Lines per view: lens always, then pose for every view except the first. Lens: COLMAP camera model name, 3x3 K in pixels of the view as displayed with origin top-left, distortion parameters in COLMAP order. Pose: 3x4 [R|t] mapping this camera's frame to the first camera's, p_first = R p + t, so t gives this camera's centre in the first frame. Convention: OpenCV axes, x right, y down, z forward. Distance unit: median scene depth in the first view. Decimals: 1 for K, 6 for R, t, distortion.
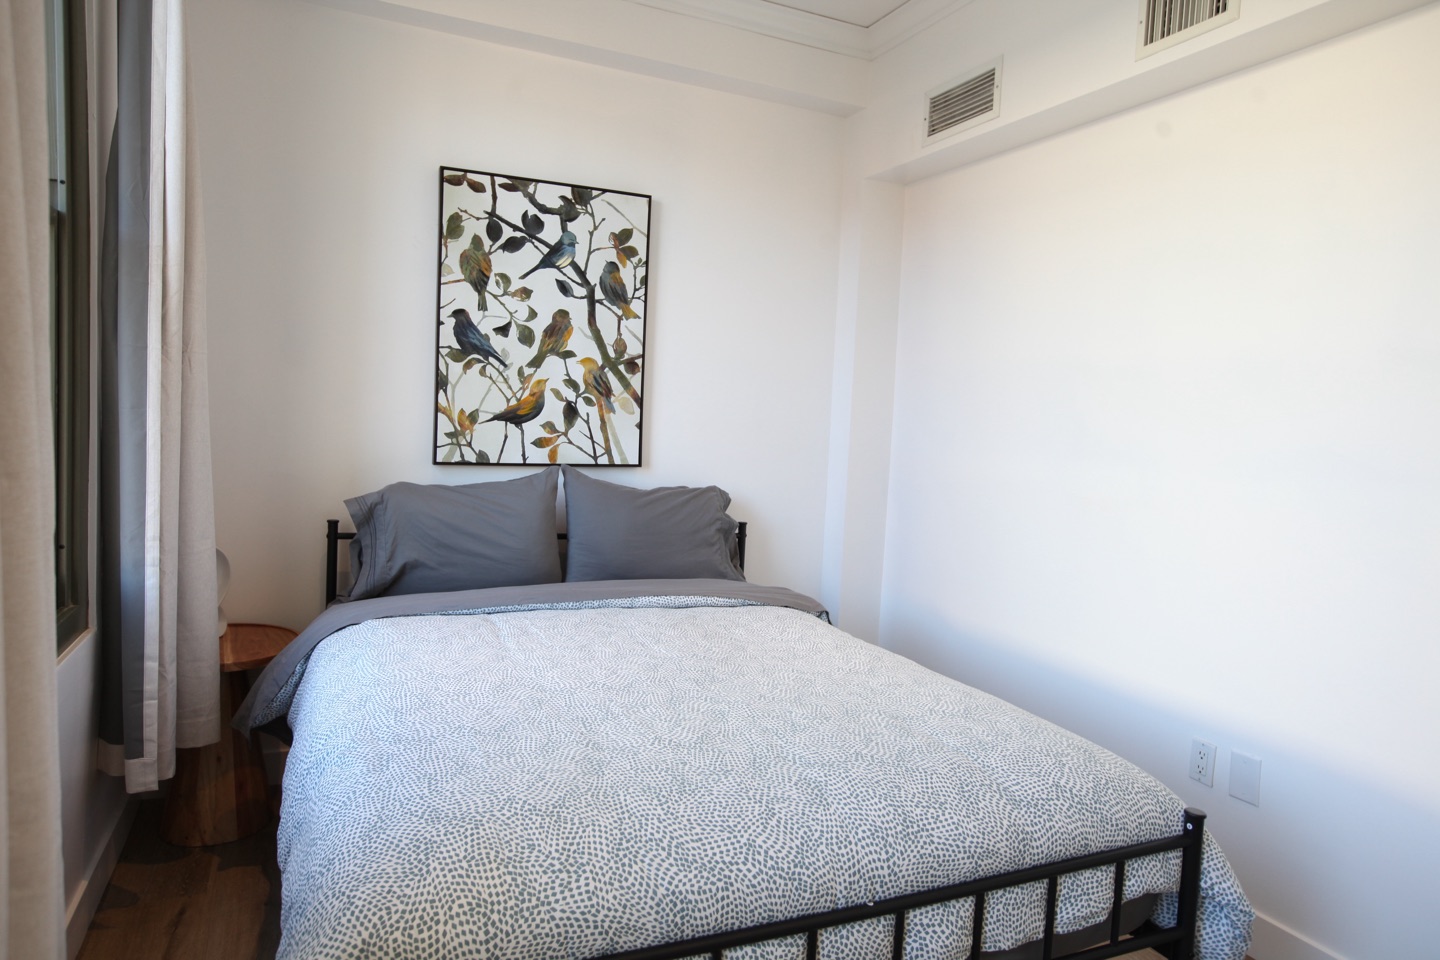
lens RADIAL K [[929.3, 0, 729.9], [0, 929.3, 476.7], [0, 0, 1]] dist [-0.025417, 0.012877]
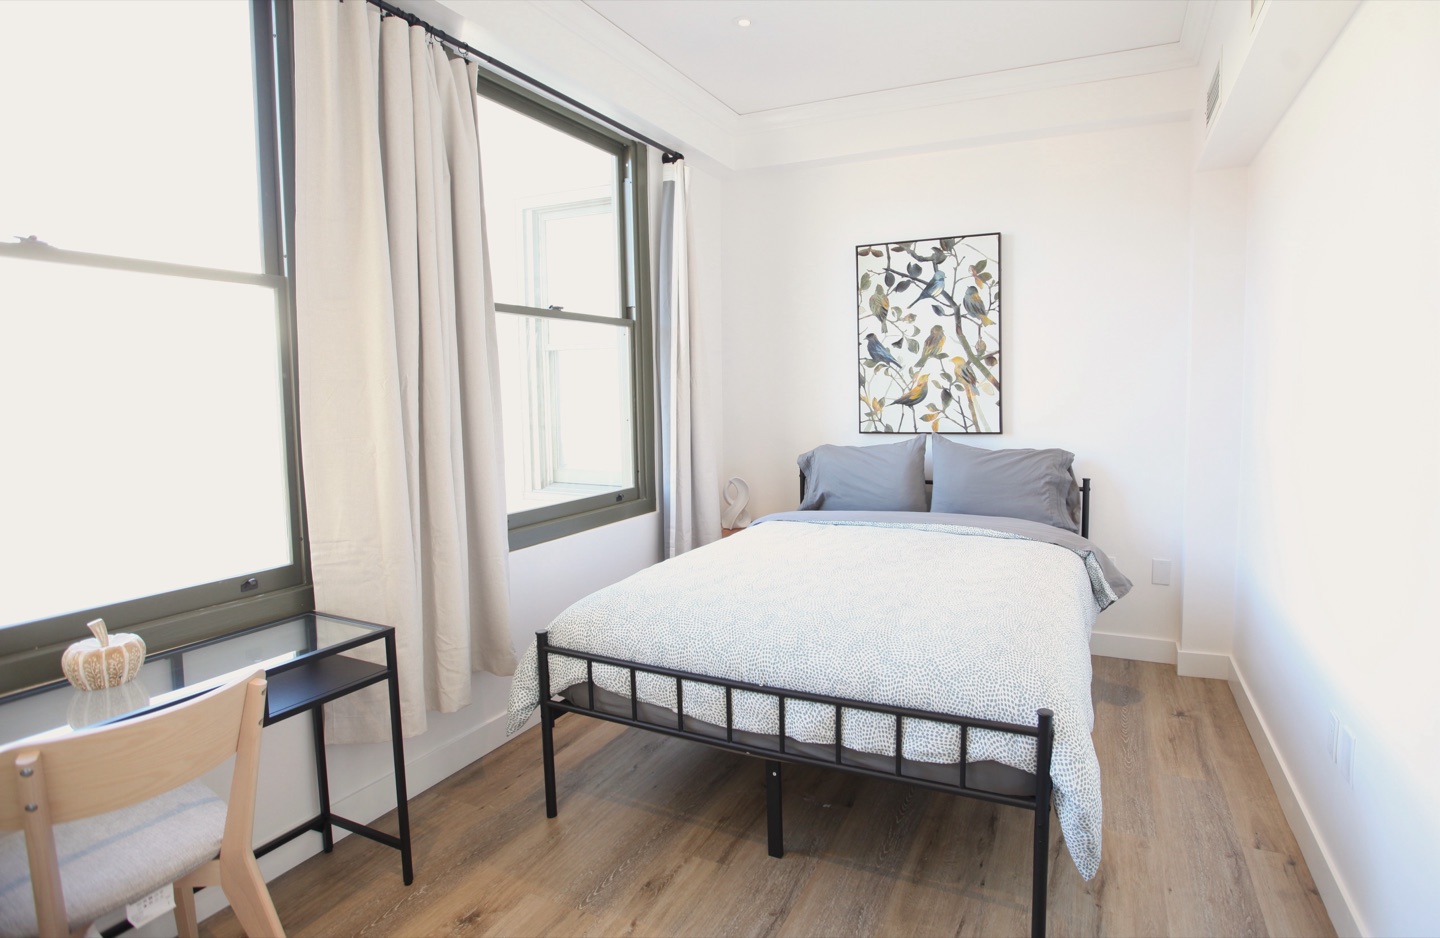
lens RADIAL K [[768.4, 0, 801.6], [0, 768.4, 451.0], [0, 0, 1]] dist [-0.038652, 0.014602]
pose [[0.665588, 0.009778, -0.746256, 0.594217], [-0.003725, 0.999945, 0.009780, 0.004777], [0.746310, -0.003730, 0.665588, 0.049465]]
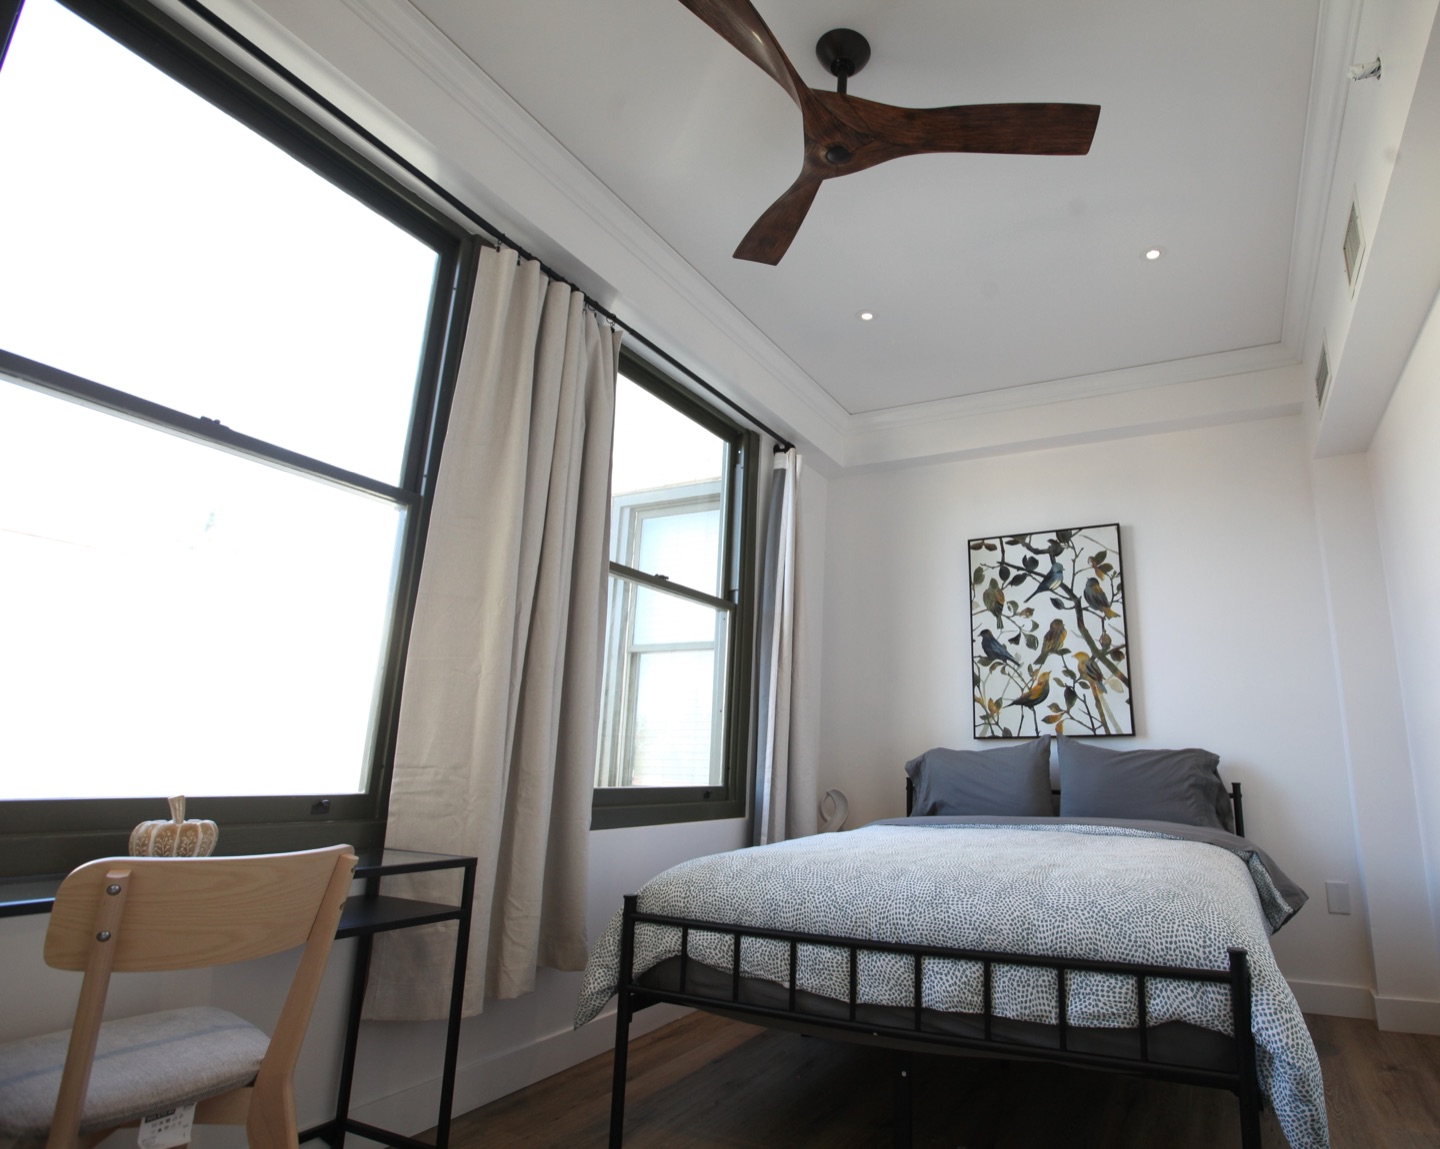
lens RADIAL K [[867.4, 0, 863.0], [0, 867.4, 558.8], [0, 0, 1]] dist [-0.038331, 0.018863]
pose [[0.656414, -0.222510, -0.720840, 0.584580], [-0.026939, 0.947990, -0.317158, 0.149793], [0.753920, 0.227606, 0.616280, -0.009953]]
